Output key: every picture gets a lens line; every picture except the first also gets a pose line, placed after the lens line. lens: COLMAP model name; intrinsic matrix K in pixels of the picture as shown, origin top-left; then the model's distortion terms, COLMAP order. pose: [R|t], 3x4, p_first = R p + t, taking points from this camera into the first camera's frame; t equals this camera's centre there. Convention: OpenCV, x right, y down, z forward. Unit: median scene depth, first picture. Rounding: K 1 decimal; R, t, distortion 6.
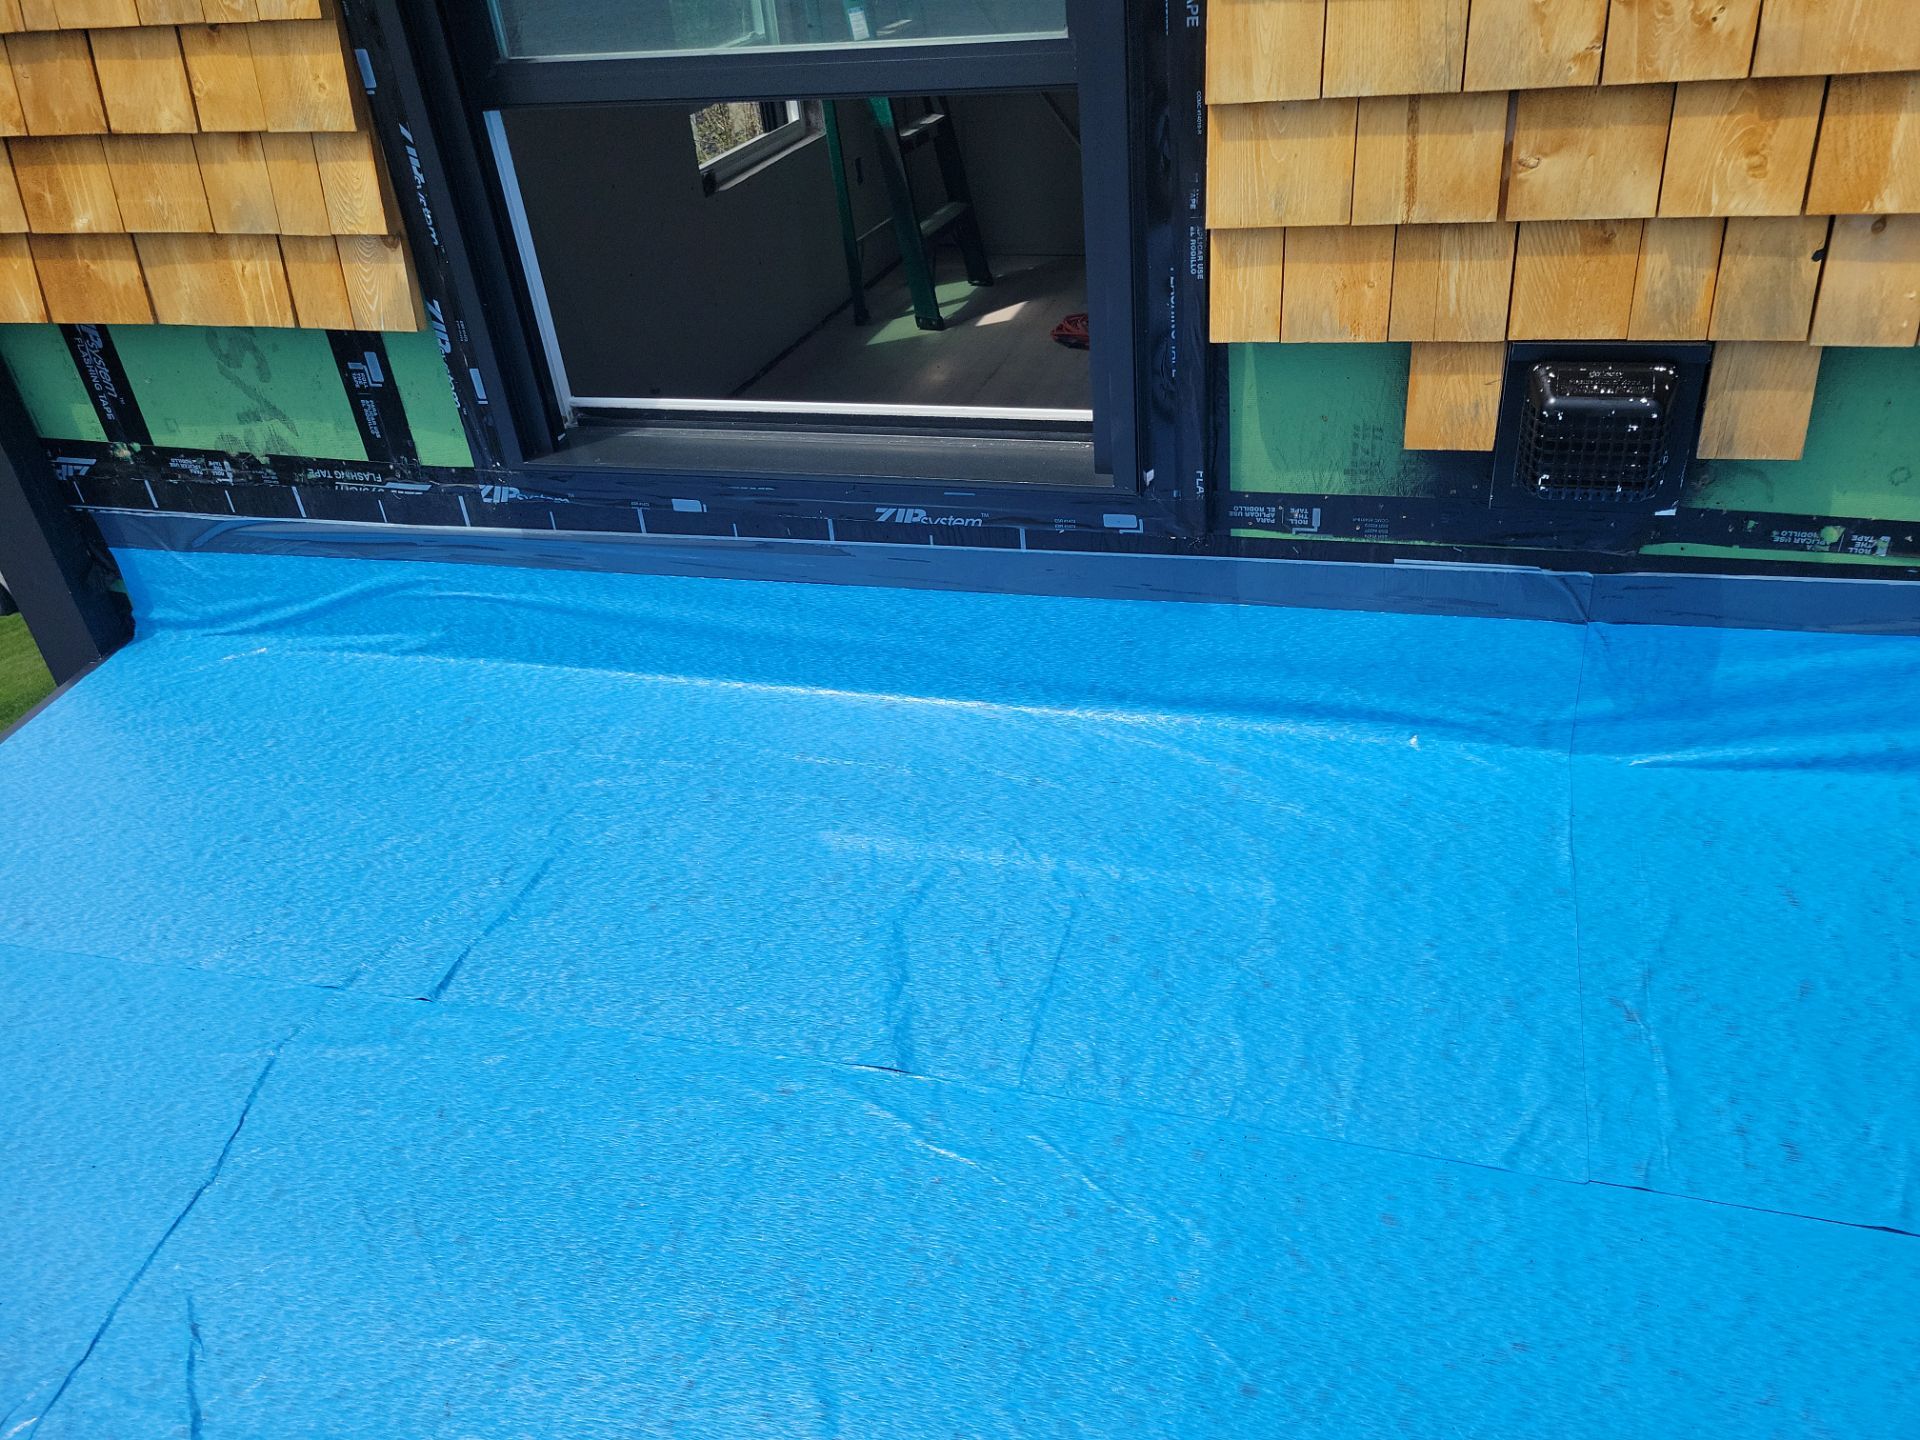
lens RADIAL K [[1460.1, 0, 968.3], [0, 1460.1, 721.9], [0, 0, 1]] dist [0.061151, -0.045965]
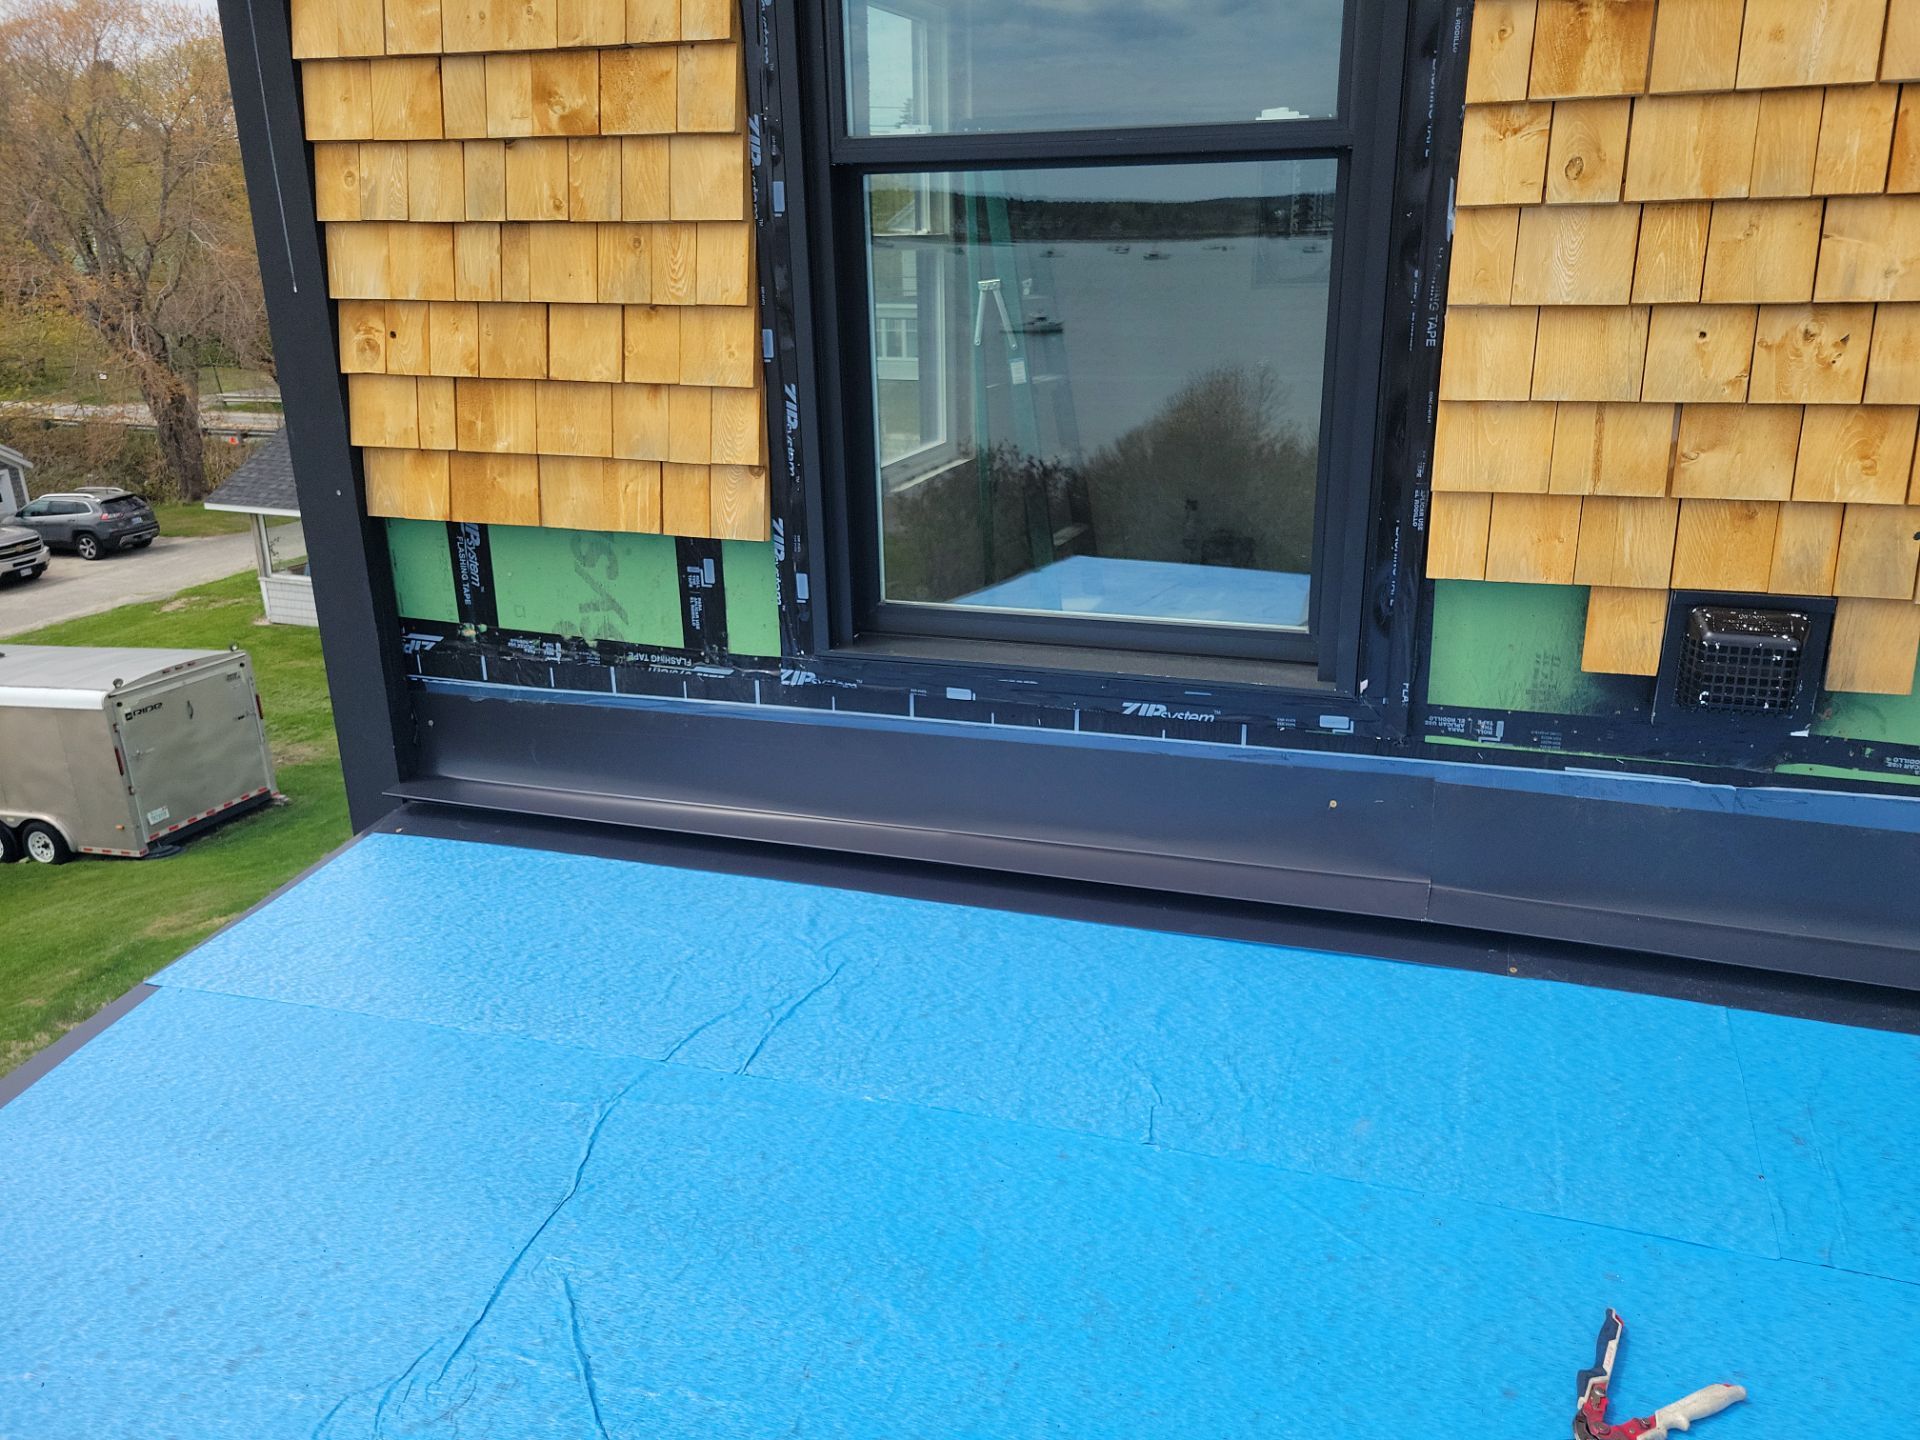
lens RADIAL K [[1460.1, 0, 968.3], [0, 1460.1, 721.9], [0, 0, 1]] dist [0.061151, -0.045965]
pose [[0.997008, 0.075926, -0.014476, -0.199850], [-0.077233, 0.971185, -0.225465, 0.176817], [-0.003060, 0.225908, 0.974144, -0.204896]]
